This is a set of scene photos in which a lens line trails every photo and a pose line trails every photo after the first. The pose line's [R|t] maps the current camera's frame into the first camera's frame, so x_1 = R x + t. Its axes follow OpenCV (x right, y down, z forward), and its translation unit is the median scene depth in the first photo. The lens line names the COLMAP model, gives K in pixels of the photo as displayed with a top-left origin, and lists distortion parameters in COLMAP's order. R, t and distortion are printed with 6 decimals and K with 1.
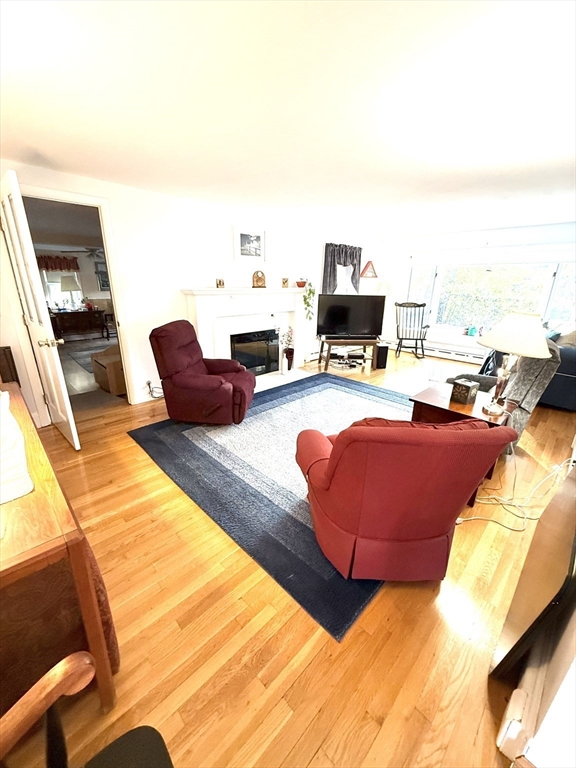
lens RADIAL K [[307.0, 0, 284.7], [0, 307.0, 382.1], [0, 0, 1]] dist [-0.002958, -0.000228]
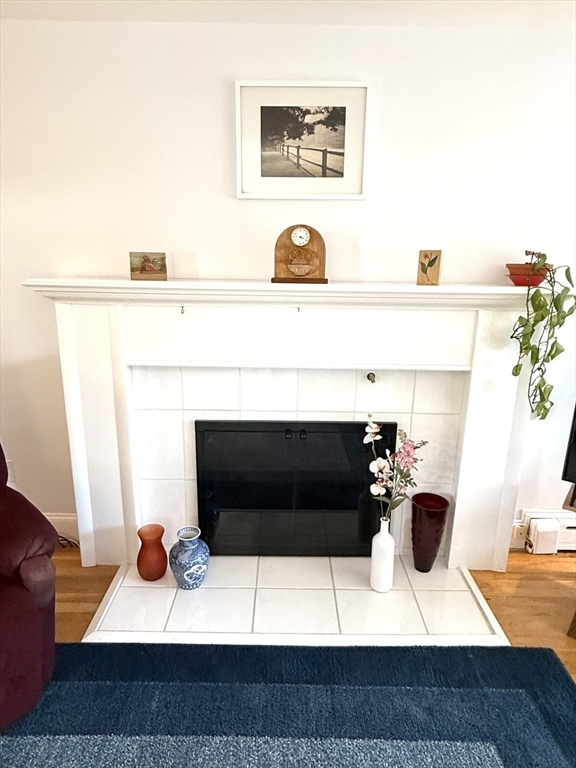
lens RADIAL K [[495.6, 0, 287.4], [0, 495.6, 380.1], [0, 0, 1]] dist [0.007589, 0.000615]
pose [[0.716946, 0.172889, -0.675350, 0.218130], [-0.226169, 0.974044, 0.009256, -0.199535], [0.659421, 0.146107, 0.737439, 0.600509]]
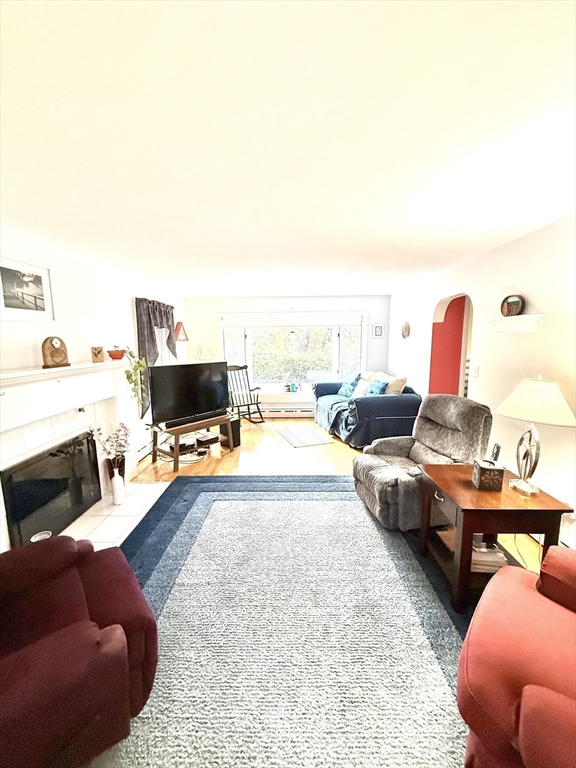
lens RADIAL K [[304.8, 0, 286.4], [0, 304.8, 382.1], [0, 0, 1]] dist [0.001294, 0.000156]
pose [[0.703728, -0.120258, 0.700218, -0.160912], [0.243806, 0.966599, -0.079021, -0.128716], [-0.667327, 0.226327, 0.709543, 0.327700]]
